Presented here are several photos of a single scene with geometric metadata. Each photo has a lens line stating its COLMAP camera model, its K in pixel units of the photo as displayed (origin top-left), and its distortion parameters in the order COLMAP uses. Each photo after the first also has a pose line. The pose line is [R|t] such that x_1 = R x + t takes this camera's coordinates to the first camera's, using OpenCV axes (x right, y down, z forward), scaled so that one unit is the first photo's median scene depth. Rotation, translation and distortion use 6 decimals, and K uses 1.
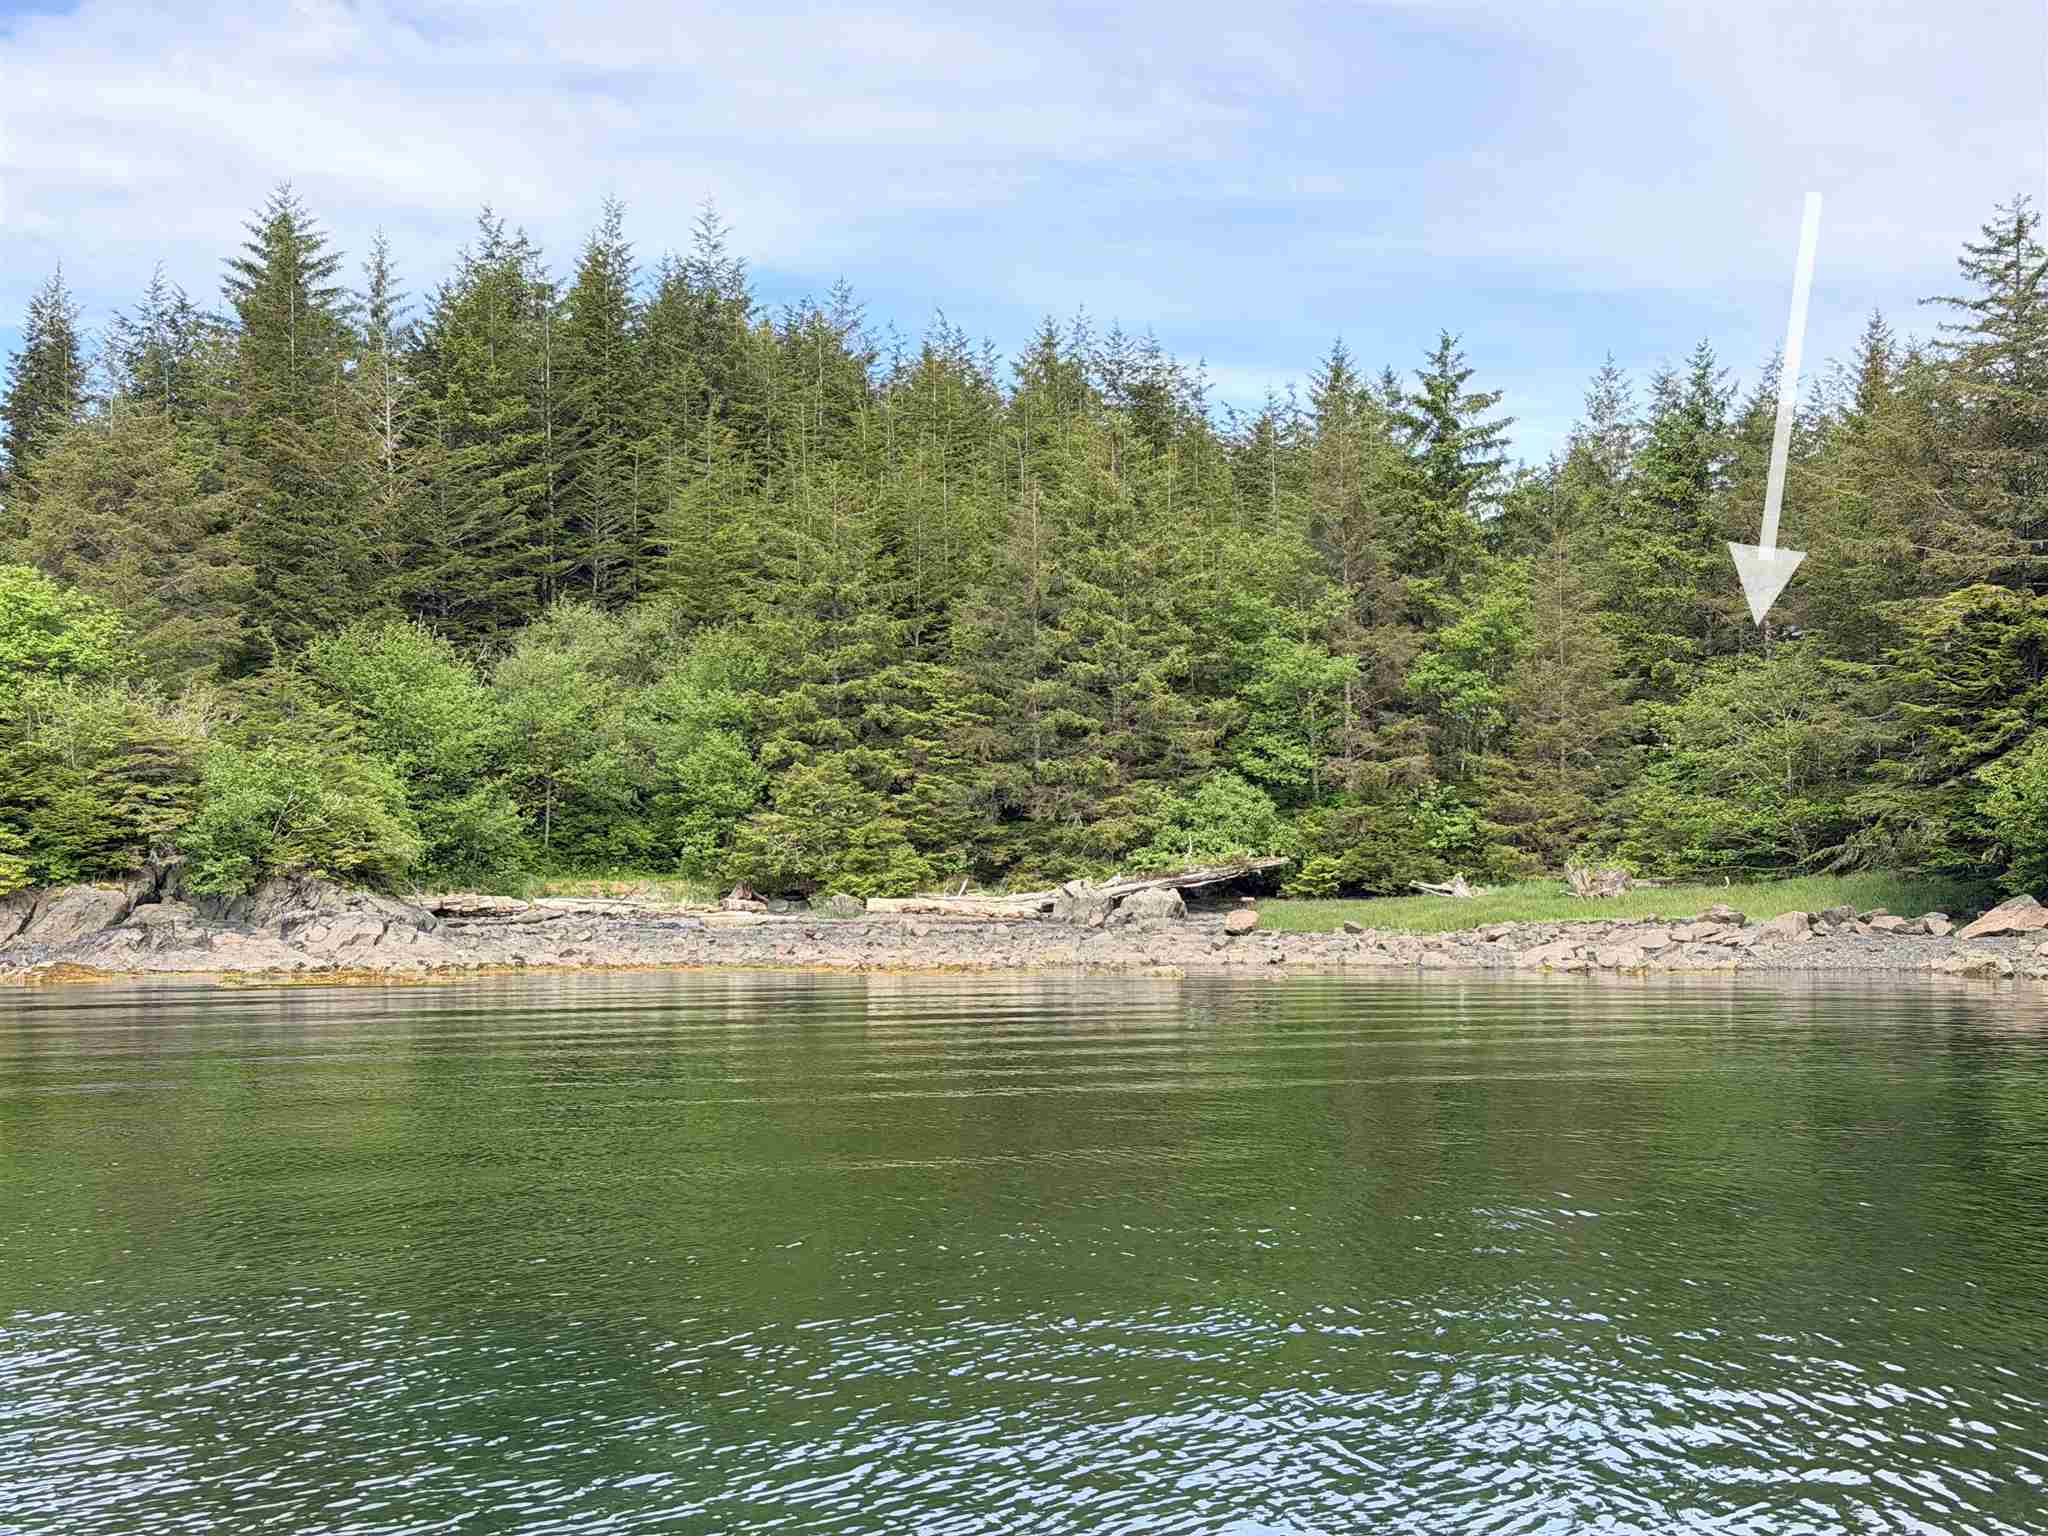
lens RADIAL K [[2663.6, 0, 1024.0], [0, 2663.6, 768.0], [0, 0, 1]] dist [-0.015746, 0.479024]
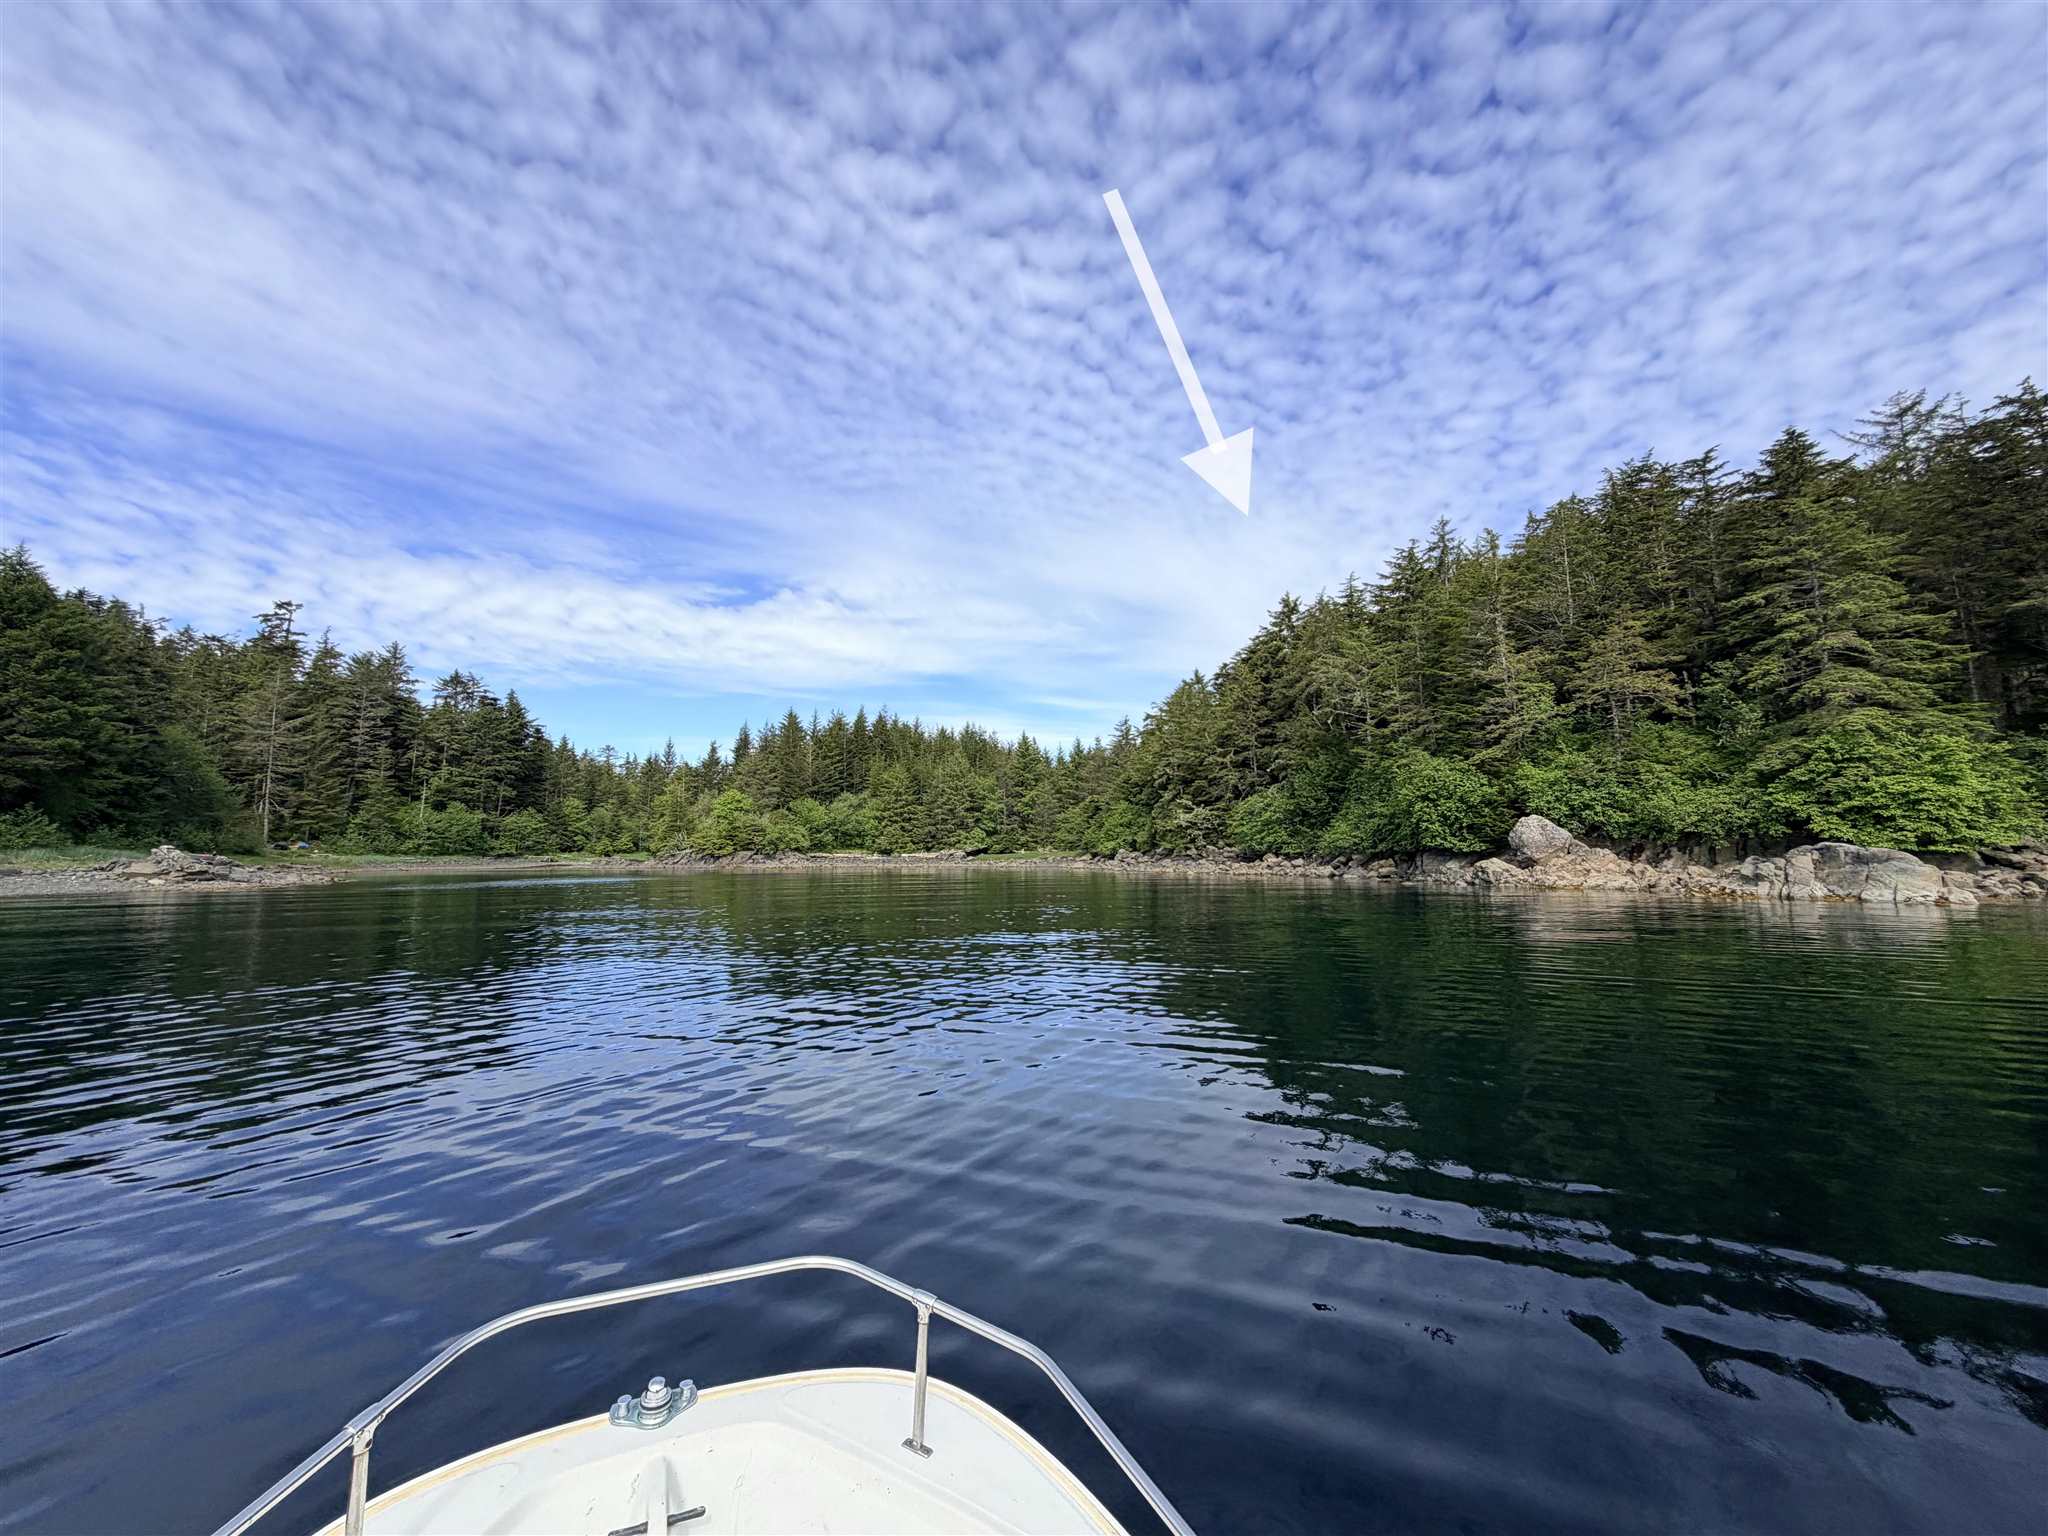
lens RADIAL K [[814.1, 0, 1018.8], [0, 814.1, 765.6], [0, 0, 1]] dist [-0.000698, 0.000409]
pose [[0.999638, -0.003143, -0.026736, 0.195964], [0.001575, 0.998290, -0.058436, -0.025653], [0.026874, 0.058373, 0.997933, -0.505248]]
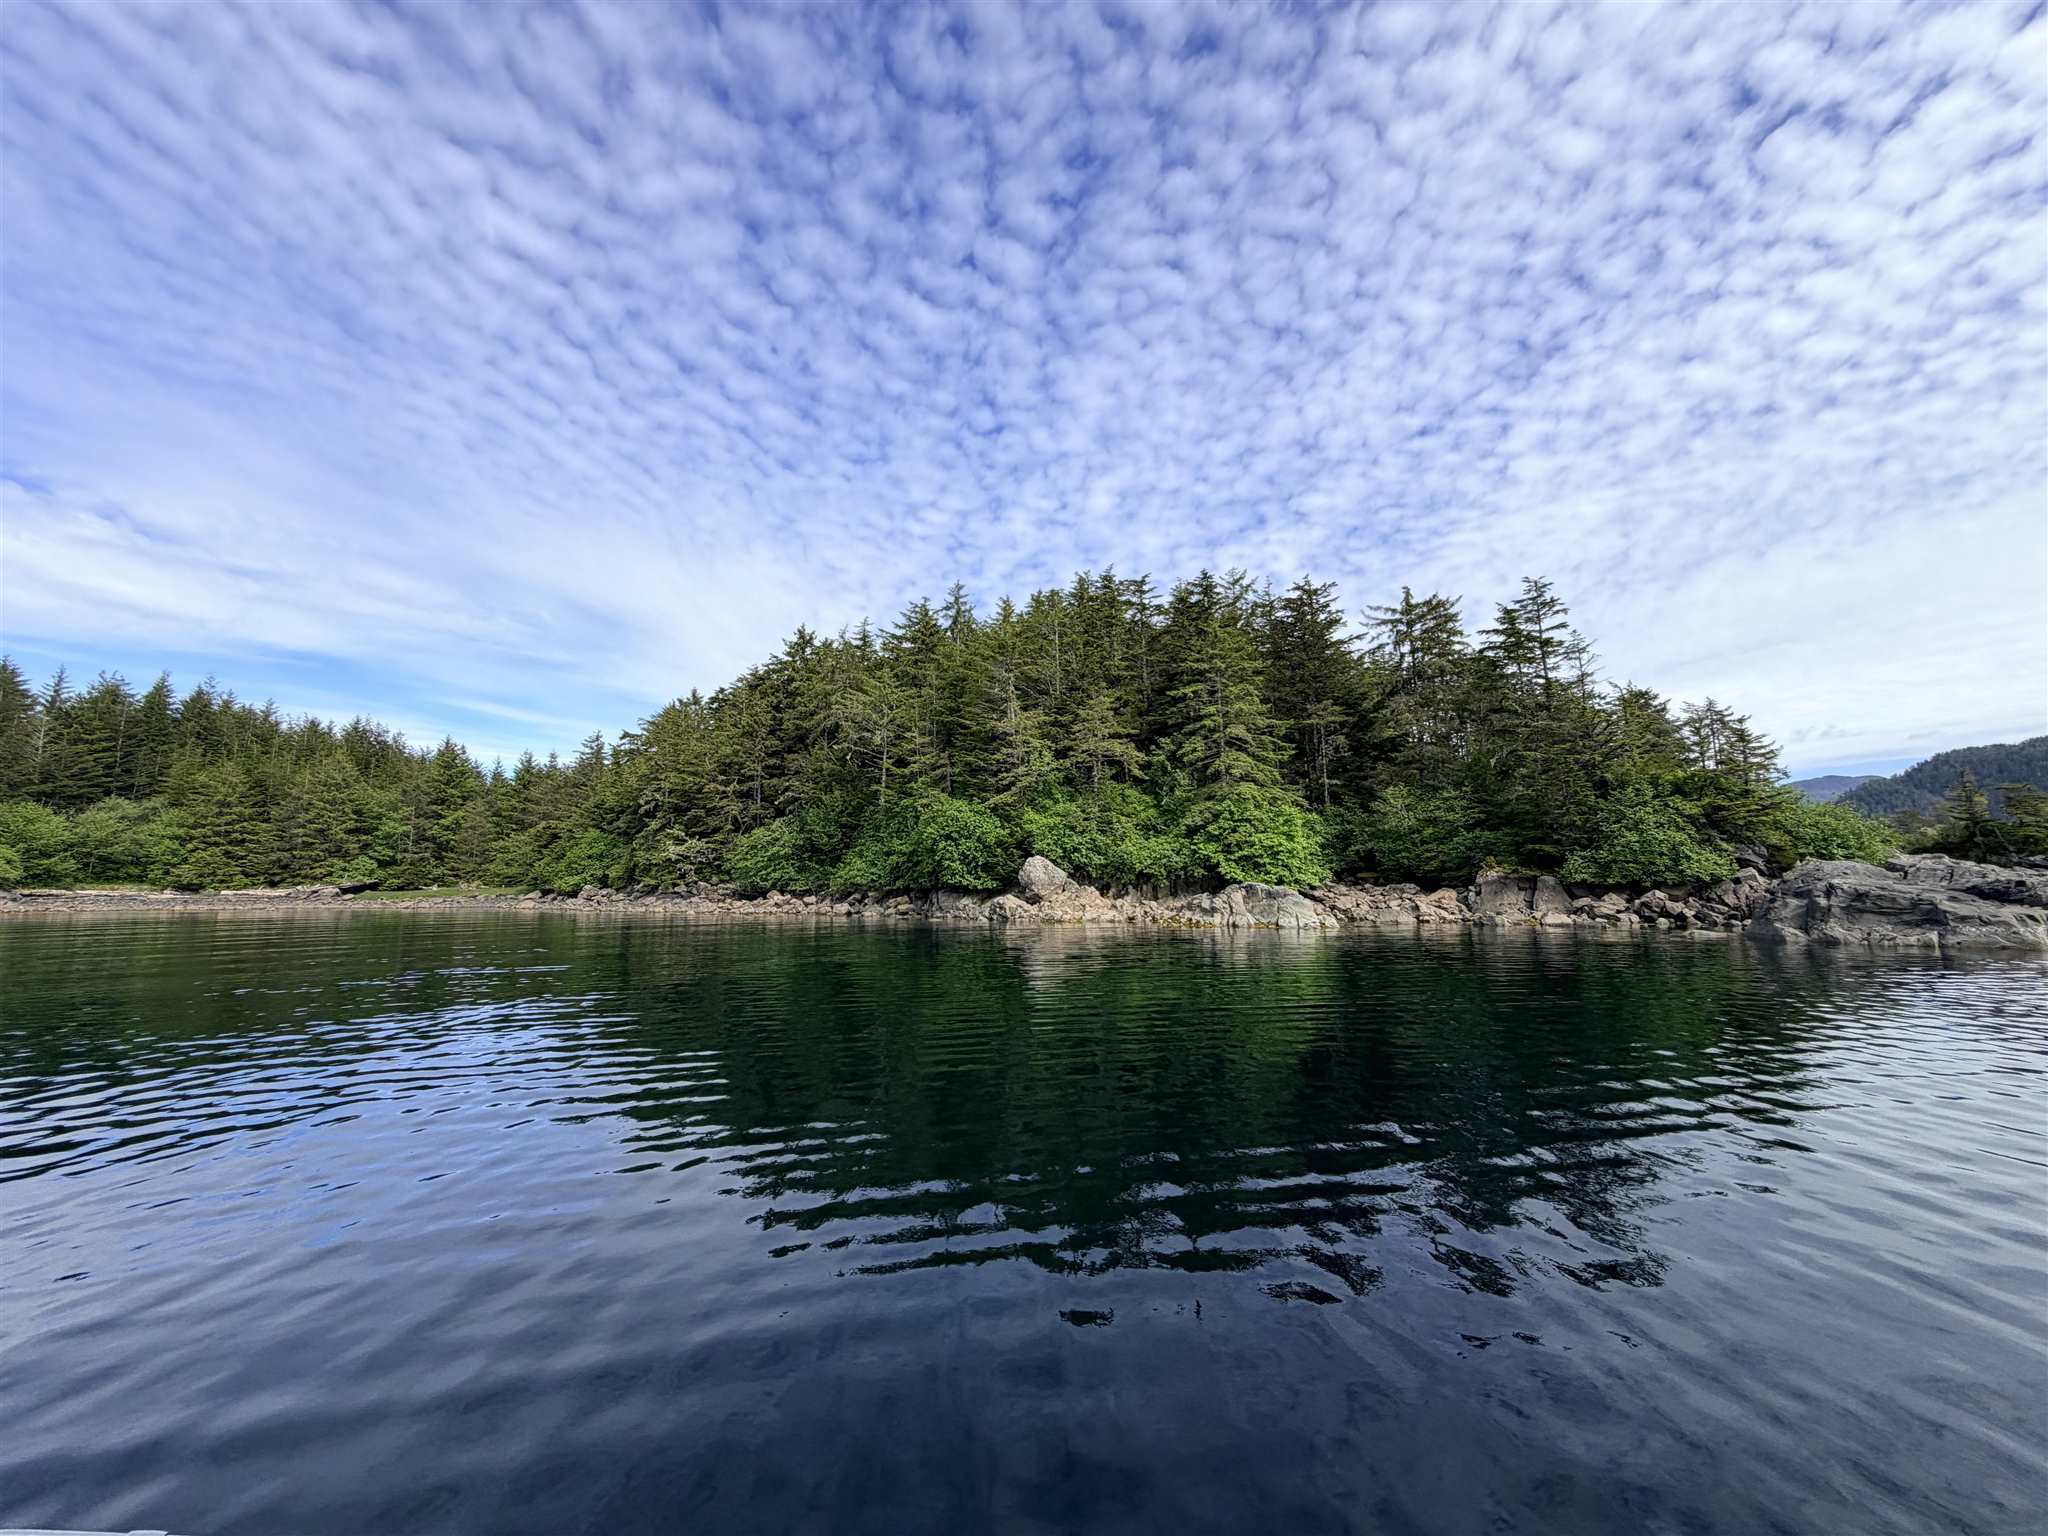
lens RADIAL K [[814.1, 0, 1018.8], [0, 814.1, 765.6], [0, 0, 1]] dist [-0.000698, 0.000409]
pose [[0.818660, 0.088983, 0.567343, 0.170959], [-0.029481, 0.993132, -0.113223, -0.022440], [-0.573522, 0.075965, 0.815660, -0.455218]]
